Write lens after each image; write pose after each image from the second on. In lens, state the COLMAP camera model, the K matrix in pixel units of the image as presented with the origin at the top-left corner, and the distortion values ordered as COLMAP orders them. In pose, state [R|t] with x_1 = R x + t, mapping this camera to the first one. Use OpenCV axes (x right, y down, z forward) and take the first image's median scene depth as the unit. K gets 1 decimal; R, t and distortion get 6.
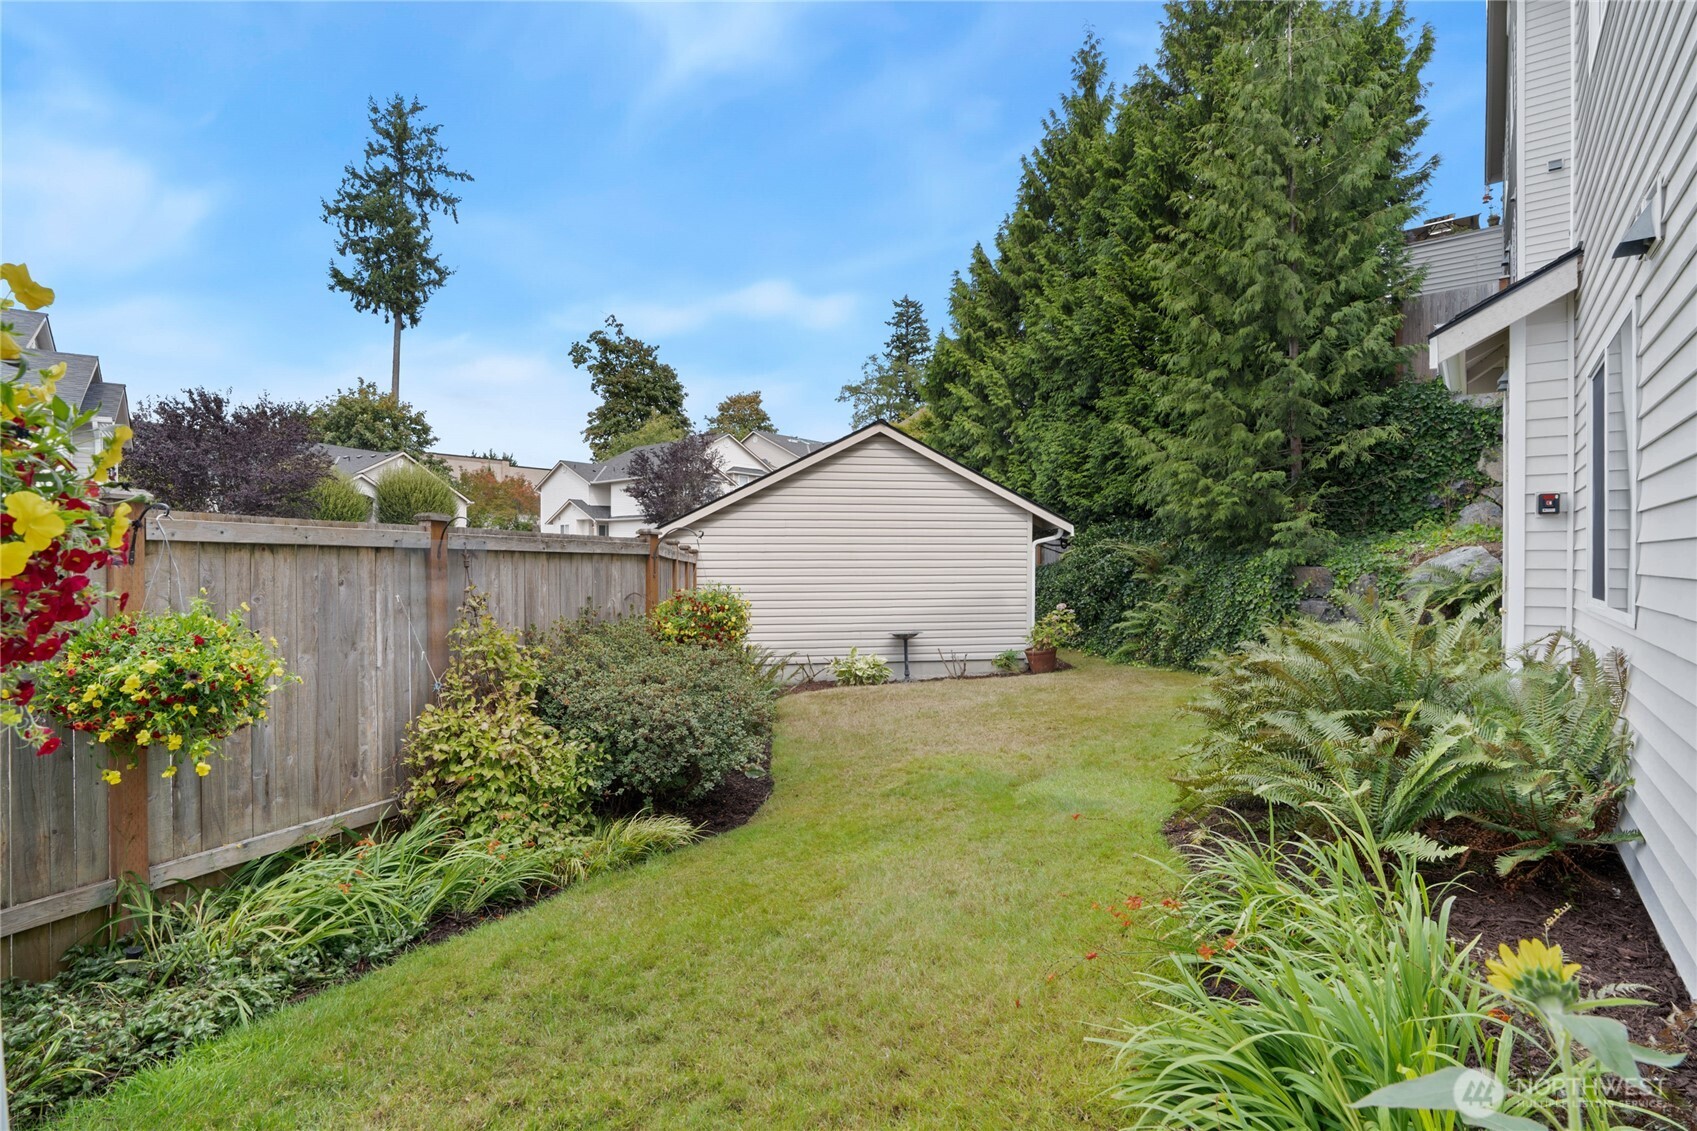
lens RADIAL K [[824.3, 0, 849.5], [0, 824.3, 537.6], [0, 0, 1]] dist [-0.074219, 0.039493]
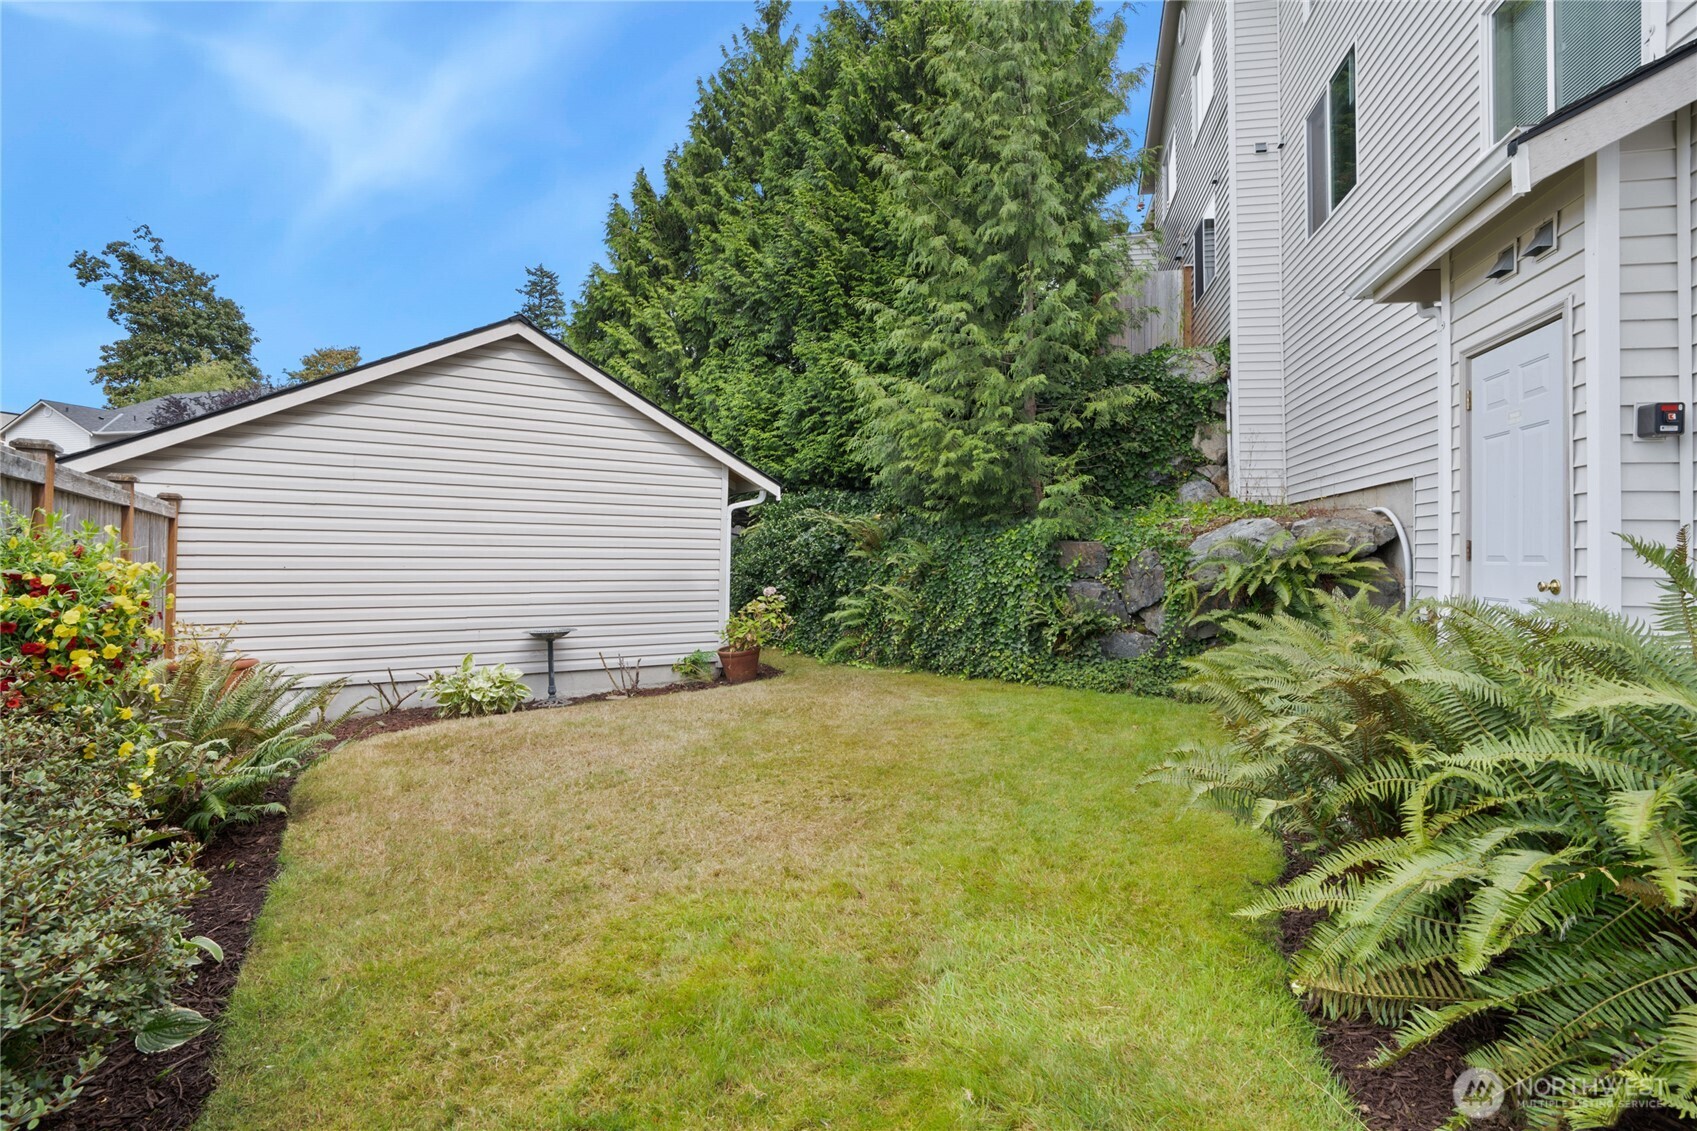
lens RADIAL K [[824.3, 0, 849.5], [0, 824.3, 537.6], [0, 0, 1]] dist [-0.074219, 0.039493]
pose [[0.904267, 0.022312, 0.426385, 0.001957], [-0.027674, 0.999597, 0.006382, 0.021237], [-0.426070, -0.017571, 0.904519, 0.217126]]
